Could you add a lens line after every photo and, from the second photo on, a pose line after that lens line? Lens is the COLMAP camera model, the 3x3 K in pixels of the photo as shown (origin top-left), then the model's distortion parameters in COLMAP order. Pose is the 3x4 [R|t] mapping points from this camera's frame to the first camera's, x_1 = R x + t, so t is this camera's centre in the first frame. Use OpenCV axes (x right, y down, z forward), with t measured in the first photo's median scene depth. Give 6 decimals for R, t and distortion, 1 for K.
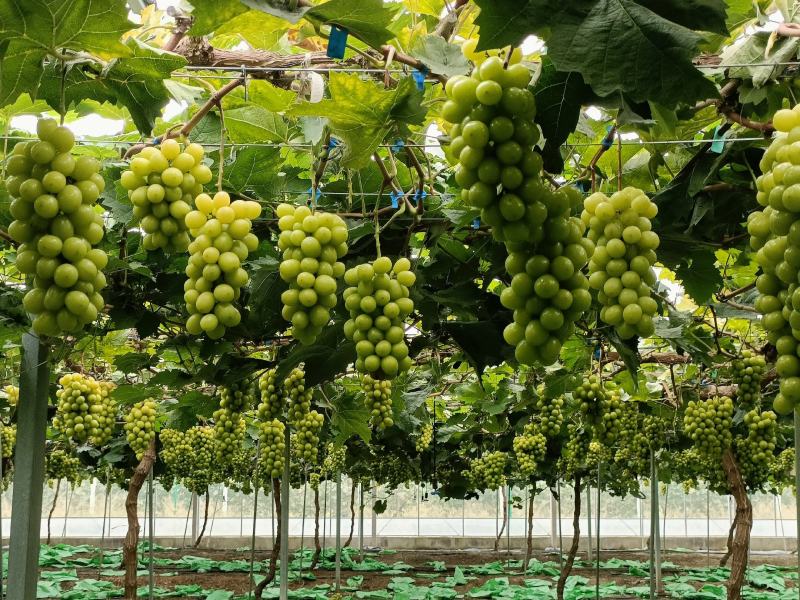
lens RADIAL K [[1157.4, 0, 380.7], [0, 1157.4, 300.9], [0, 0, 1]] dist [0.025618, 0.062412]
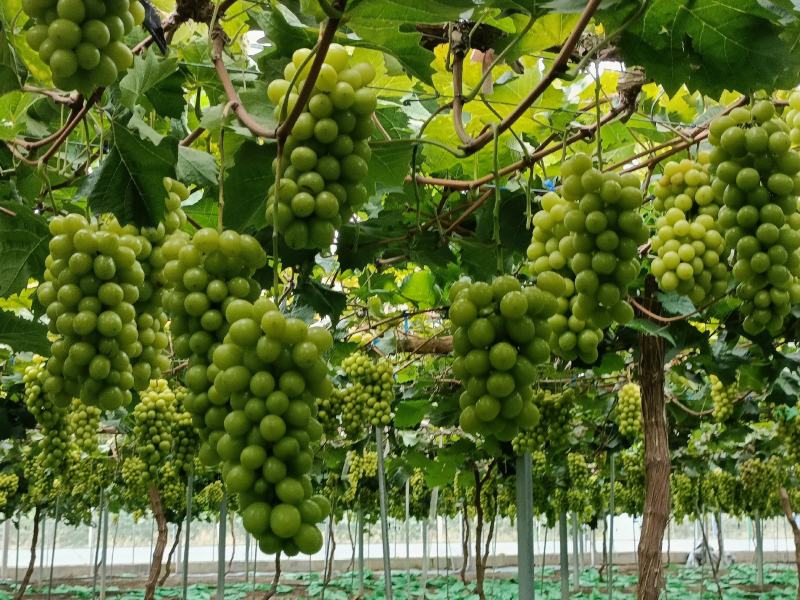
lens RADIAL K [[1157.4, 0, 380.7], [0, 1157.4, 300.9], [0, 0, 1]] dist [0.025618, 0.062412]
pose [[0.898105, 0.074484, 0.433428, -0.064296], [-0.063312, 0.997185, -0.040178, -0.046946], [-0.435200, 0.008643, 0.900292, -0.304730]]
